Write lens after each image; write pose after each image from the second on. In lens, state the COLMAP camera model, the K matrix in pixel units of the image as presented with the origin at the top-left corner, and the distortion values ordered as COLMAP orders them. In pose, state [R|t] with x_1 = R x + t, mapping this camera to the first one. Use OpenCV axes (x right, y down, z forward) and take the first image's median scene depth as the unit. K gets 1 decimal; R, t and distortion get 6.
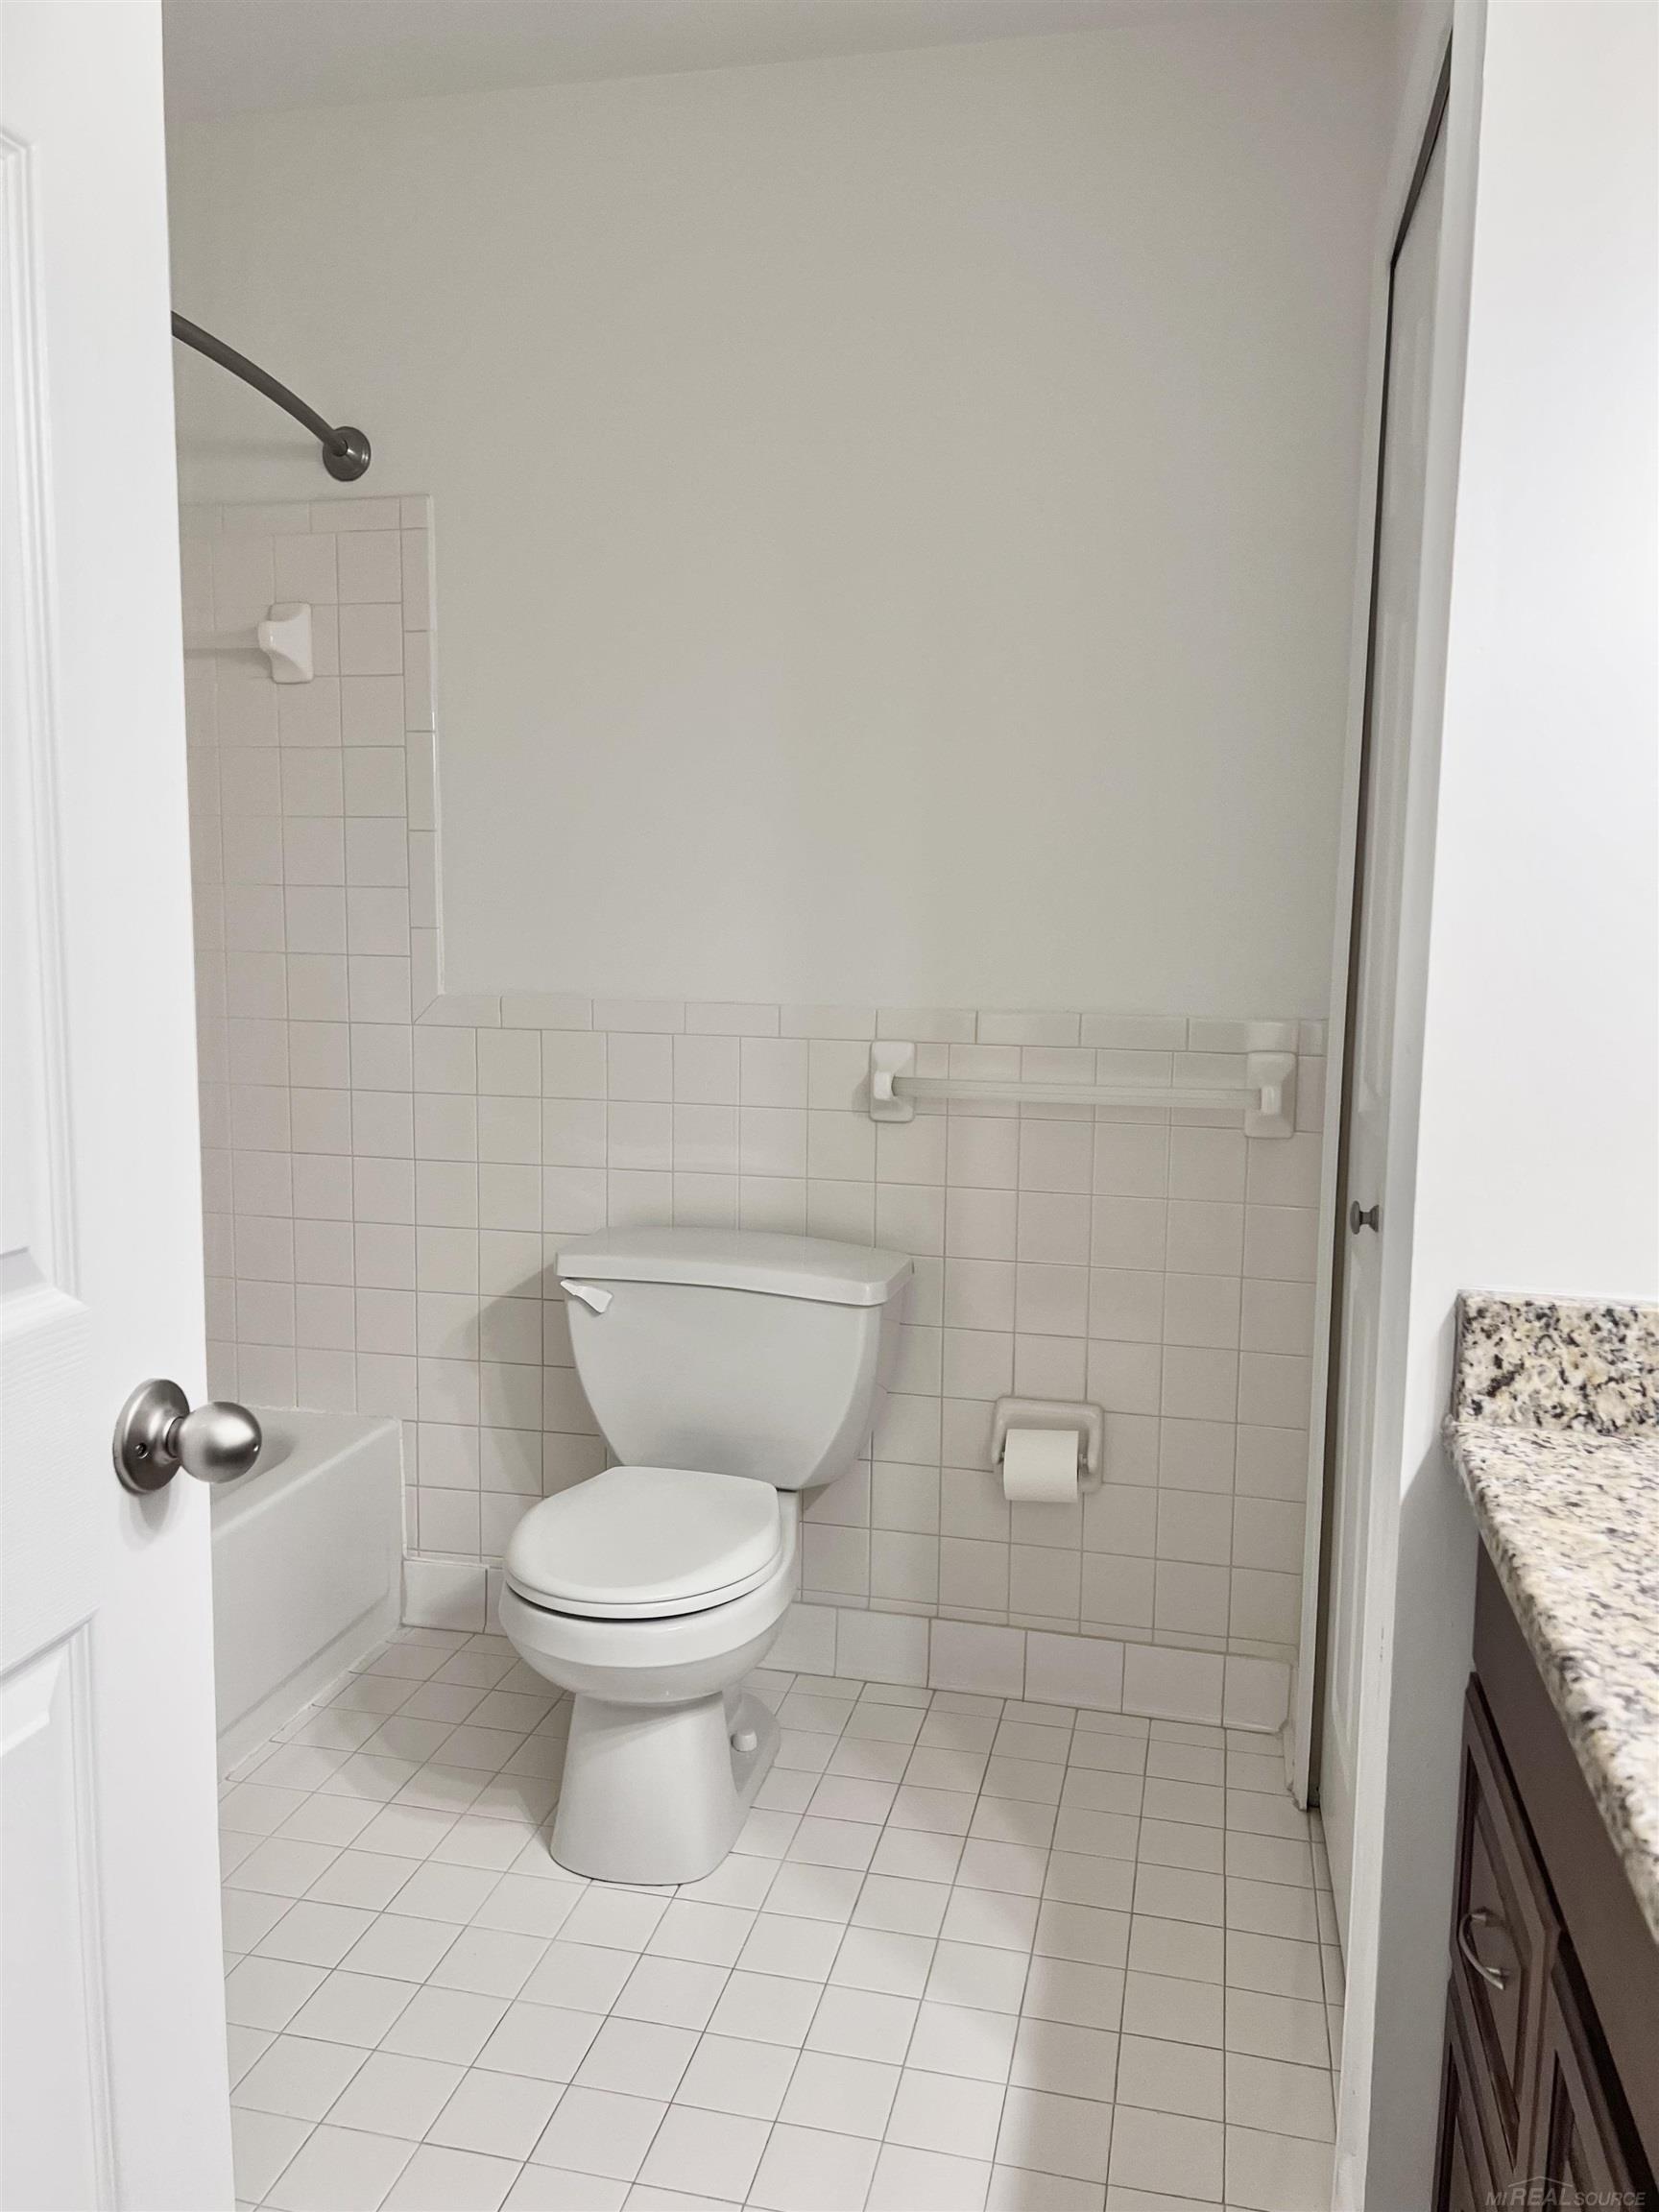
lens RADIAL K [[1651.7, 0, 811.2], [0, 1651.7, 1114.4], [0, 0, 1]] dist [0.071524, -0.099383]
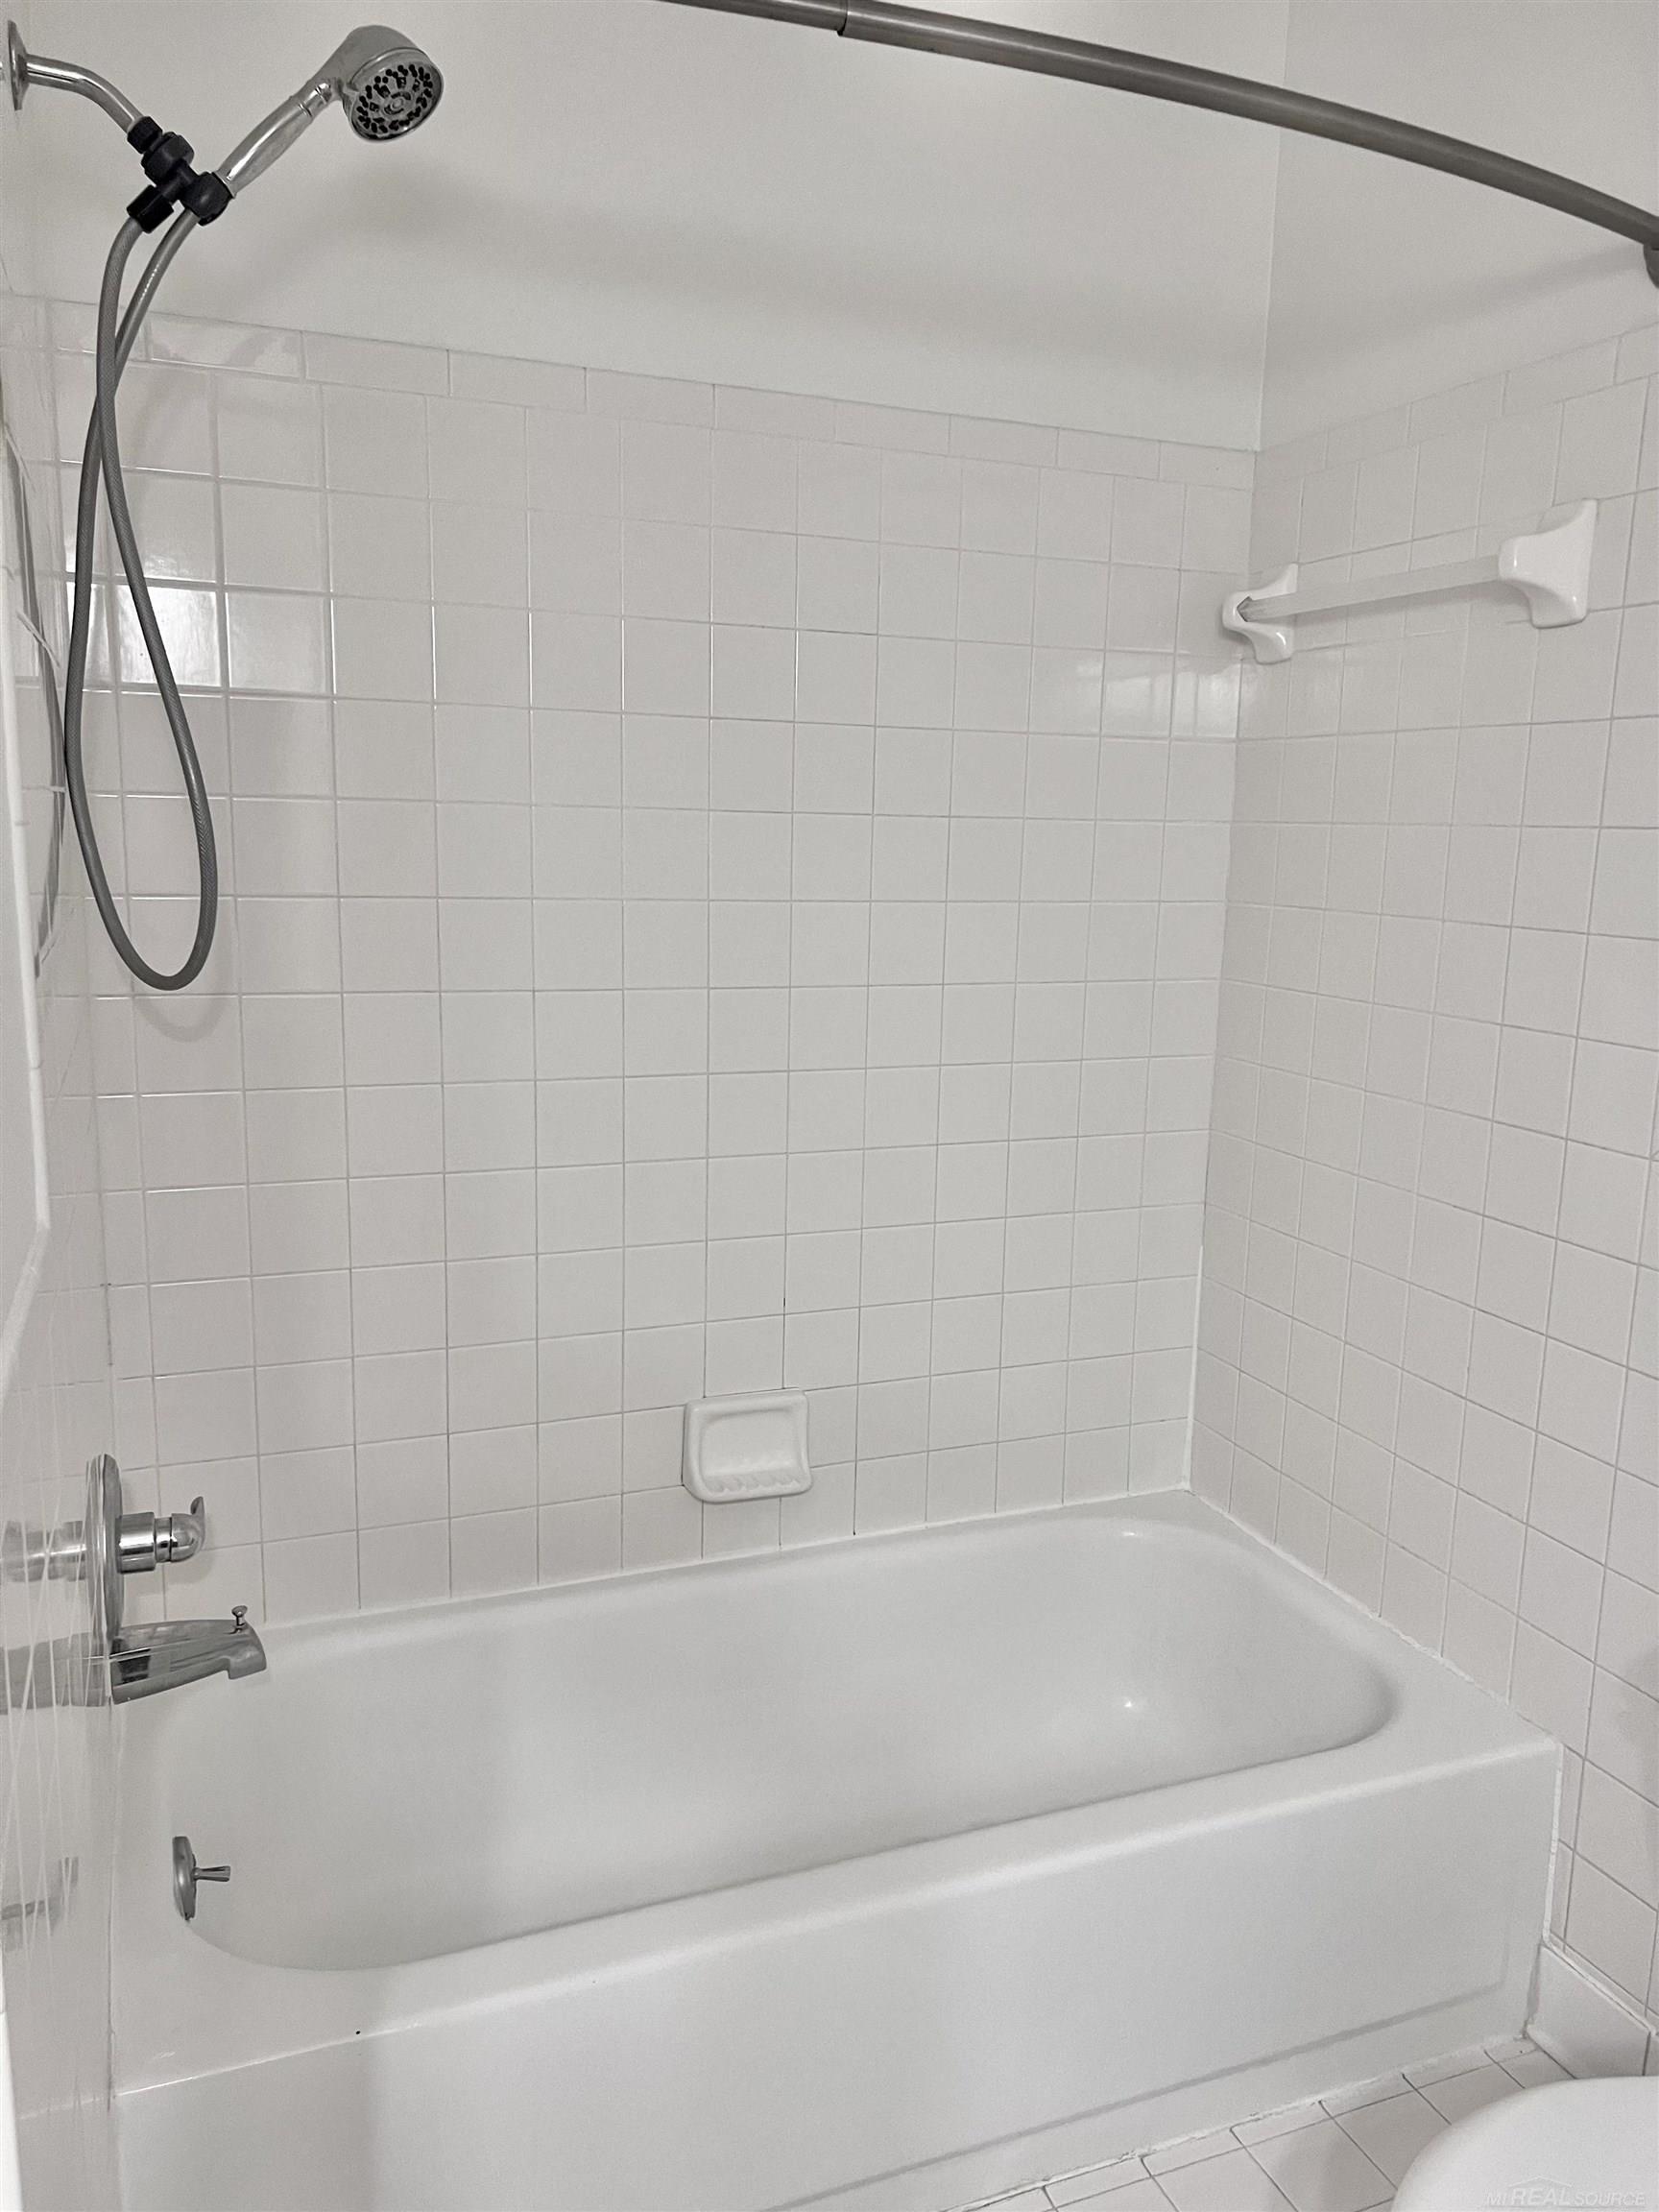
lens RADIAL K [[1649.0, 0, 839.8], [0, 1649.0, 1119.2], [0, 0, 1]] dist [0.070087, -0.082321]
pose [[0.588286, 0.135645, -0.797195, 0.092003], [-0.115913, 0.989796, 0.082879, -0.095285], [0.800302, 0.043648, 0.598006, 0.424395]]
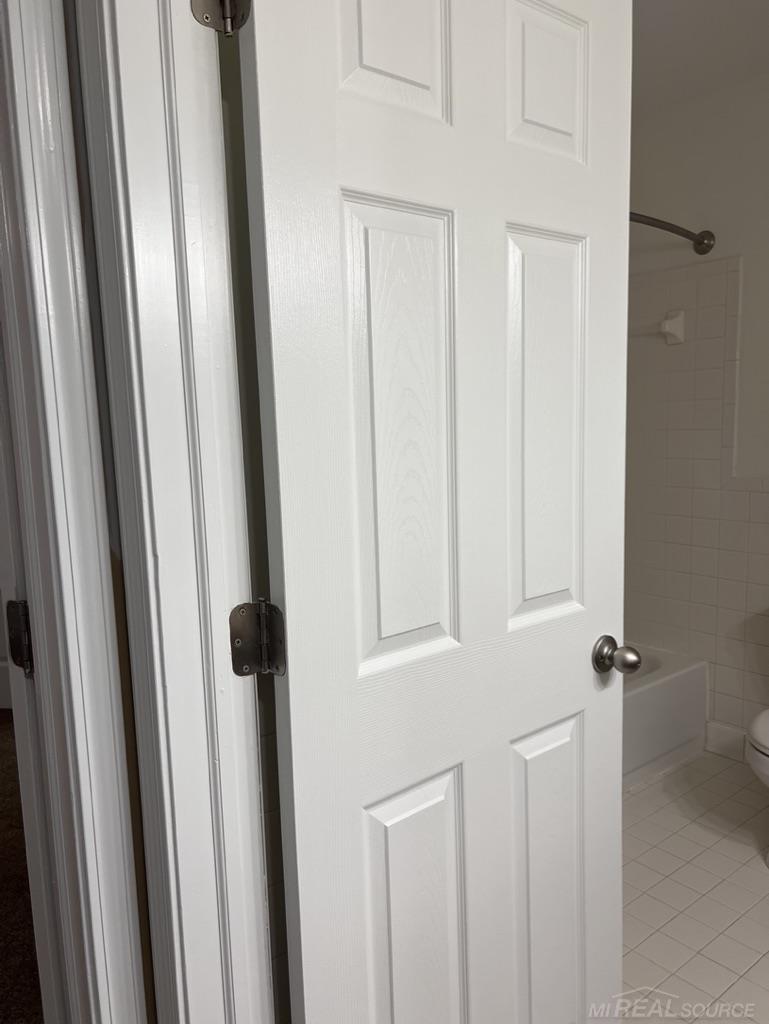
lens RADIAL K [[774.5, 0, 384.5], [0, 774.5, 512.0], [0, 0, 1]] dist [0.128726, -0.264103]
pose [[0.792480, 0.043958, -0.608312, 0.057815], [-0.038536, 0.999015, 0.021989, -0.033163], [0.608680, 0.006016, 0.793393, -0.152110]]
